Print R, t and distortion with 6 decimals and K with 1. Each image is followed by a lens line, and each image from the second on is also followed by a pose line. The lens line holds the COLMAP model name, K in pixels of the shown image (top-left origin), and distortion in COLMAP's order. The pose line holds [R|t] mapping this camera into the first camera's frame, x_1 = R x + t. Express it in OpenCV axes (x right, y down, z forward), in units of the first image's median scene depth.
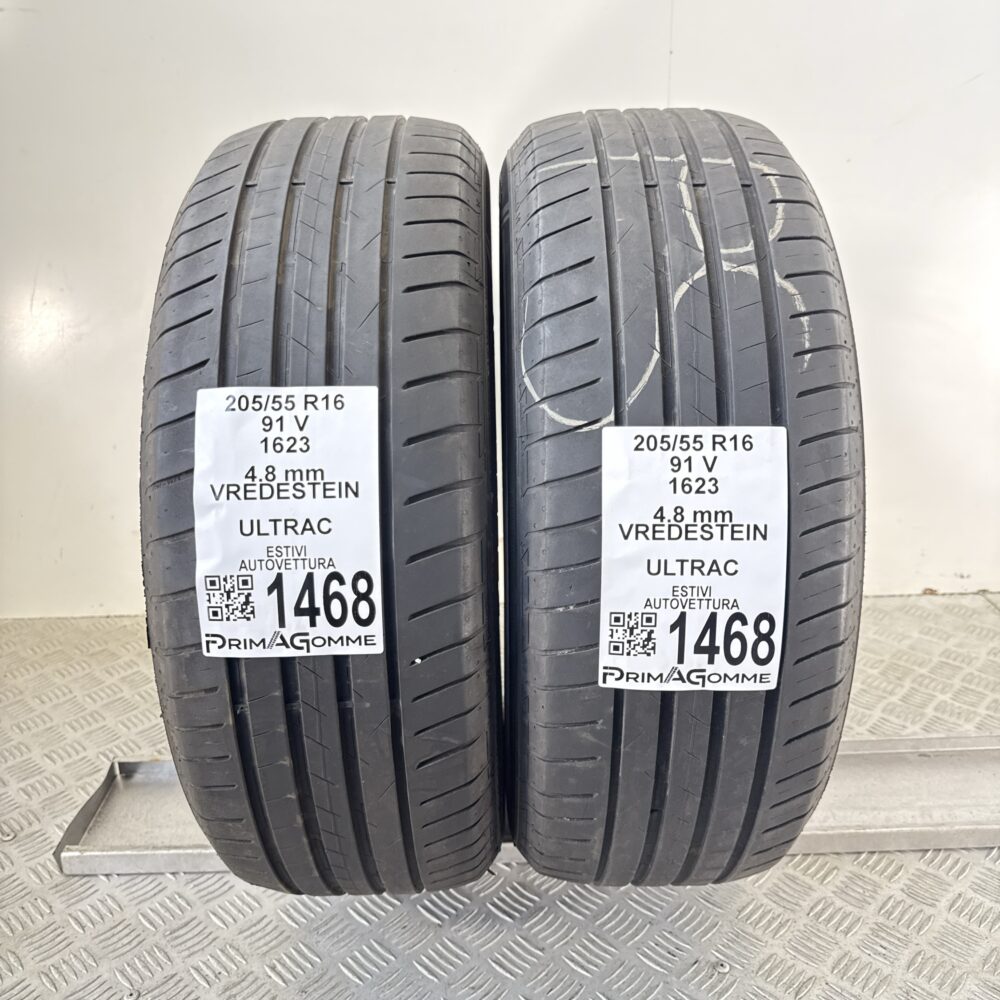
lens RADIAL K [[973.2, 0, 500.0], [0, 973.2, 500.0], [0, 0, 1]] dist [0.163150, -0.404362]
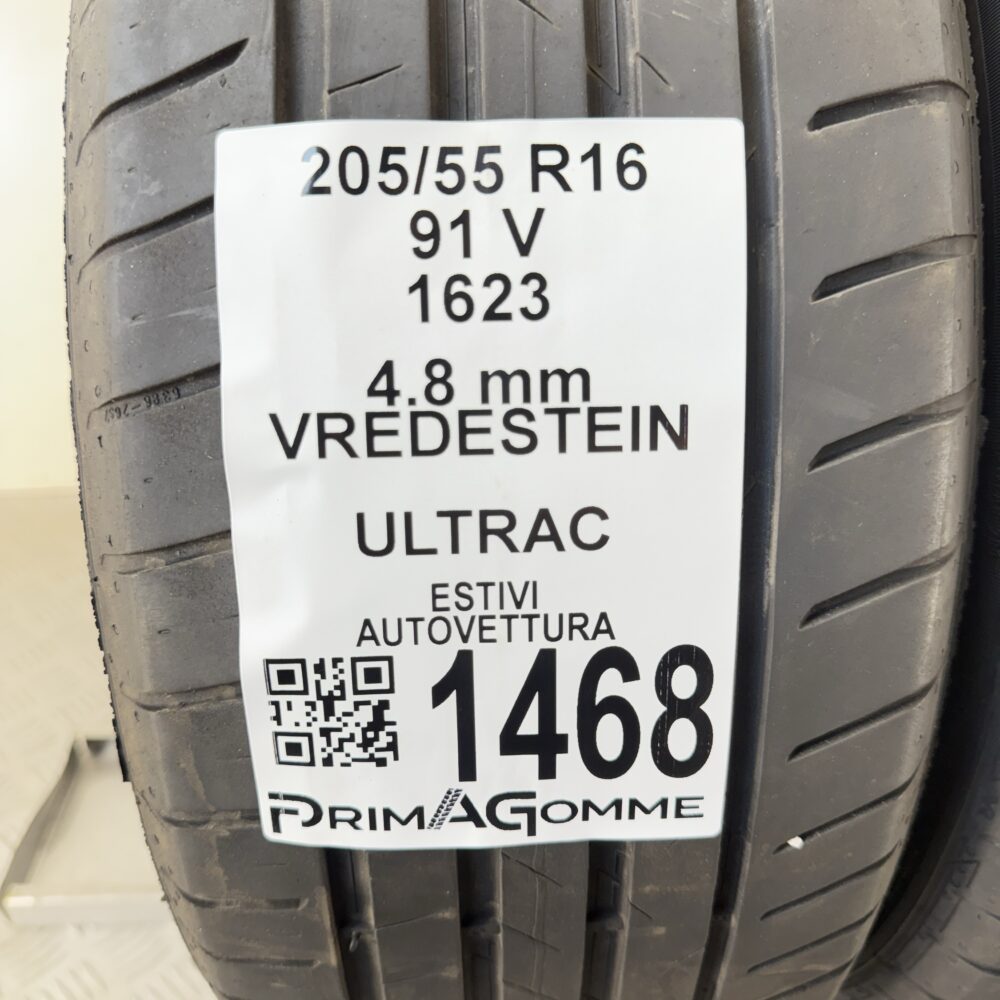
lens RADIAL K [[973.2, 0, 500.0], [0, 973.2, 500.0], [0, 0, 1]] dist [0.163150, -0.404362]
pose [[0.999839, -0.003530, 0.017600, -0.216796], [0.000347, 0.984086, 0.177692, -0.047176], [-0.017948, -0.177658, 0.983929, 0.643678]]
